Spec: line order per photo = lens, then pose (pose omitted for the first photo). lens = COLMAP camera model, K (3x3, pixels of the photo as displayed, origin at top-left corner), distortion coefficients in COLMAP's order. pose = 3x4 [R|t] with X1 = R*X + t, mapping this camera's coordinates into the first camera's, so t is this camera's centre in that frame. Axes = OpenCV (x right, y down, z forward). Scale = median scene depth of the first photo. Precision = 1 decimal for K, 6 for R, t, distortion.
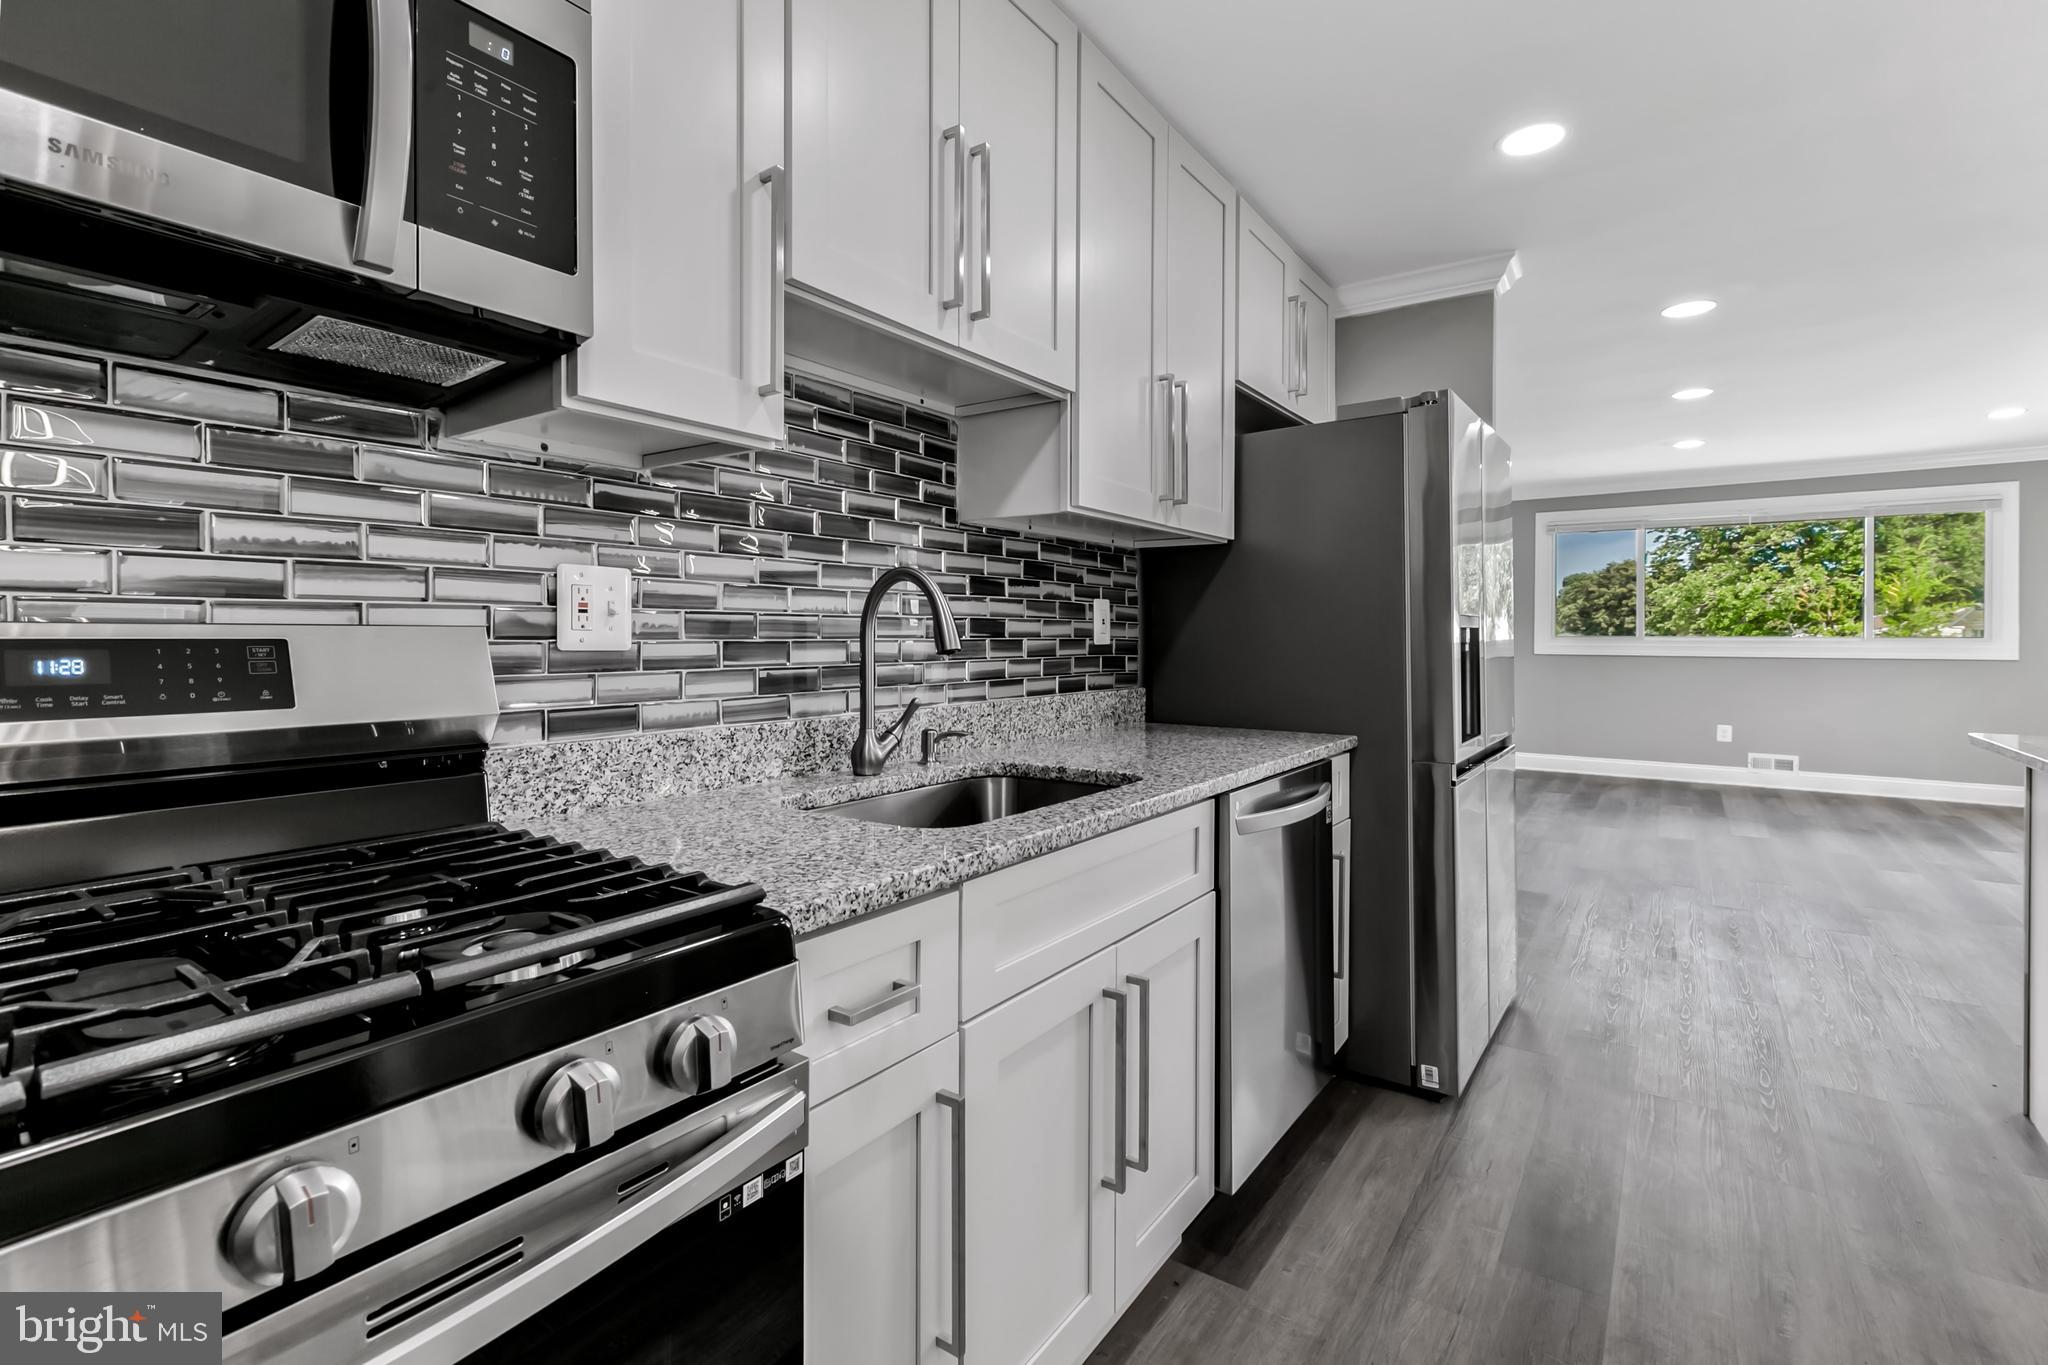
lens RADIAL K [[929.5, 0, 1021.0], [0, 929.5, 643.6], [0, 0, 1]] dist [-0.002453, -0.001214]
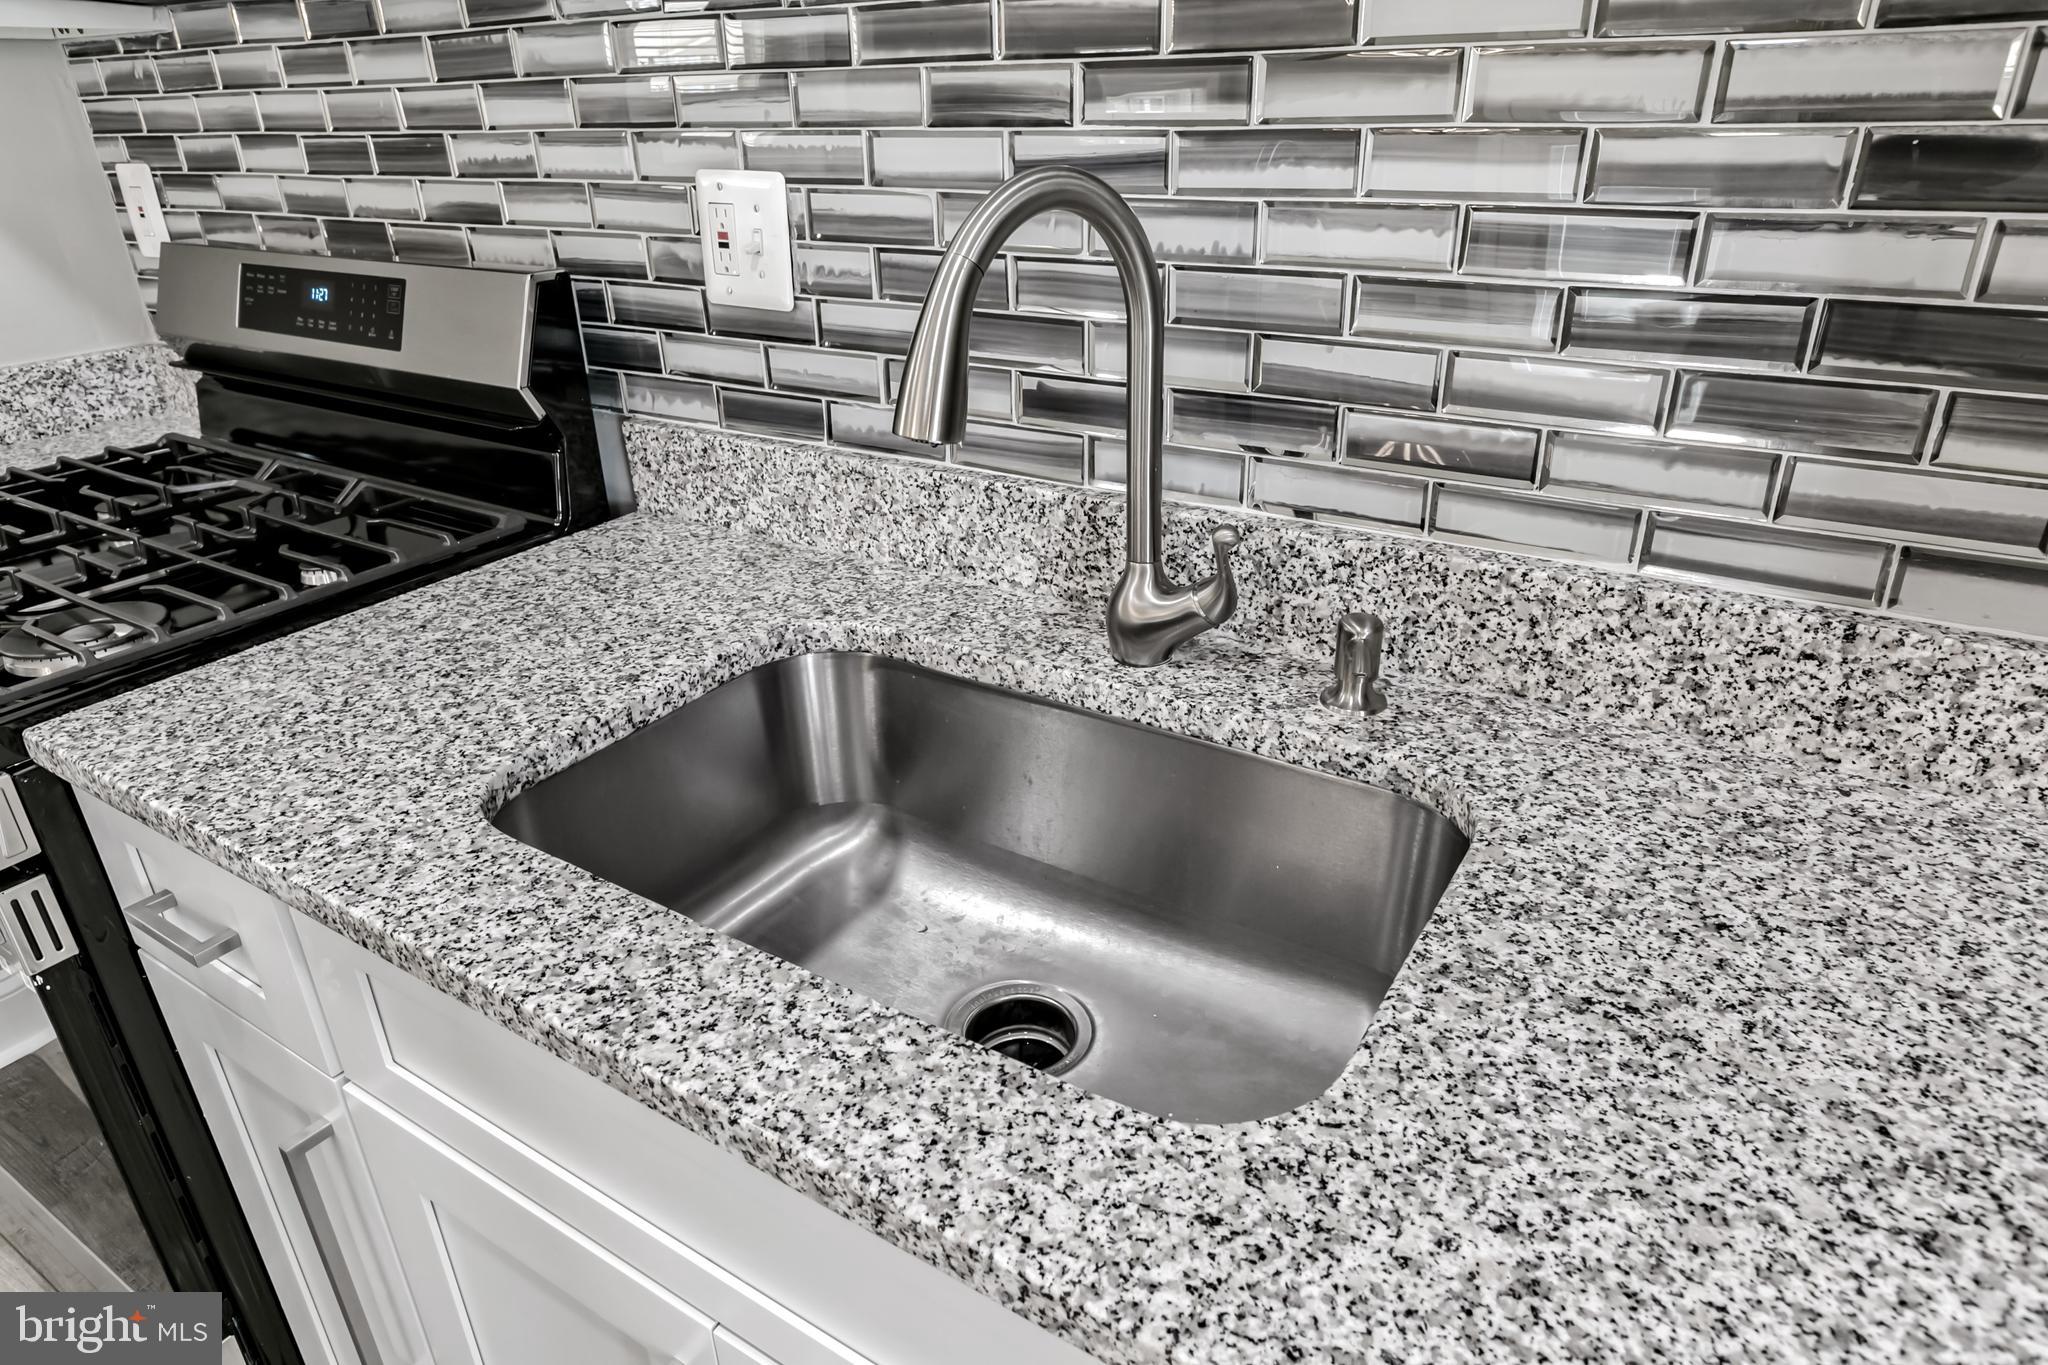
lens RADIAL K [[1247.8, 0, 1025.9], [0, 1247.8, 672.3], [0, 0, 1]] dist [-0.002857, -0.001011]
pose [[0.049178, 0.422707, -0.904931, 0.276188], [0.014018, 0.905646, 0.423803, -0.077446], [0.998692, -0.033527, 0.038612, 0.680421]]
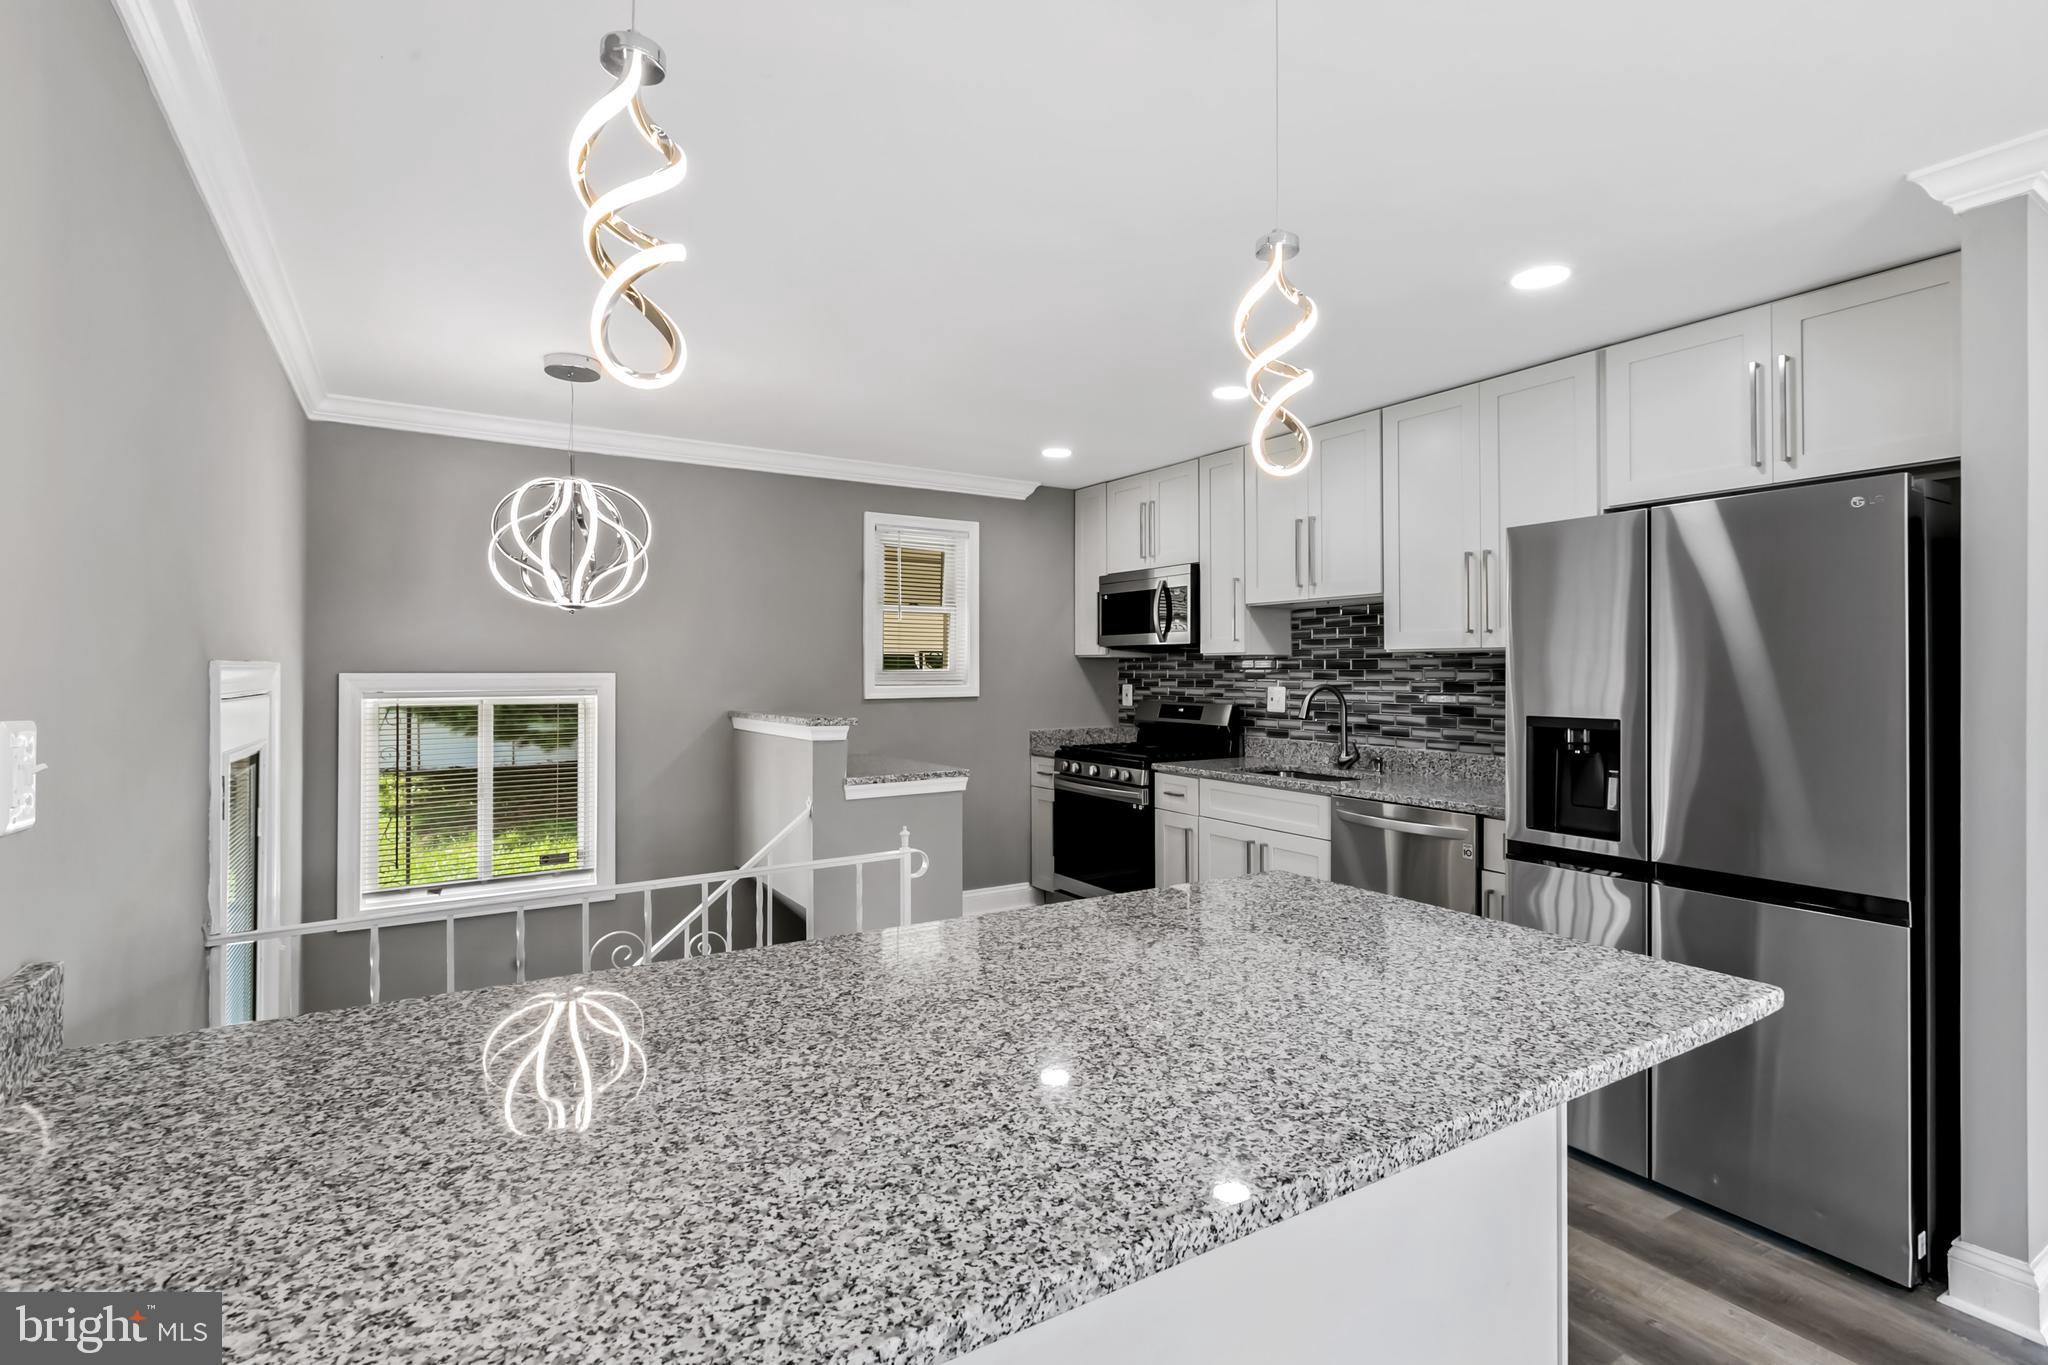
lens RADIAL K [[954.3, 0, 1014.8], [0, 954.3, 663.4], [0, 0, 1]] dist [-0.001034, 0.000141]
pose [[-0.393471, -0.006482, -0.919314, 1.801089], [-0.007009, 0.999967, -0.004051, -0.086198], [0.919310, 0.004849, -0.393503, 0.875839]]
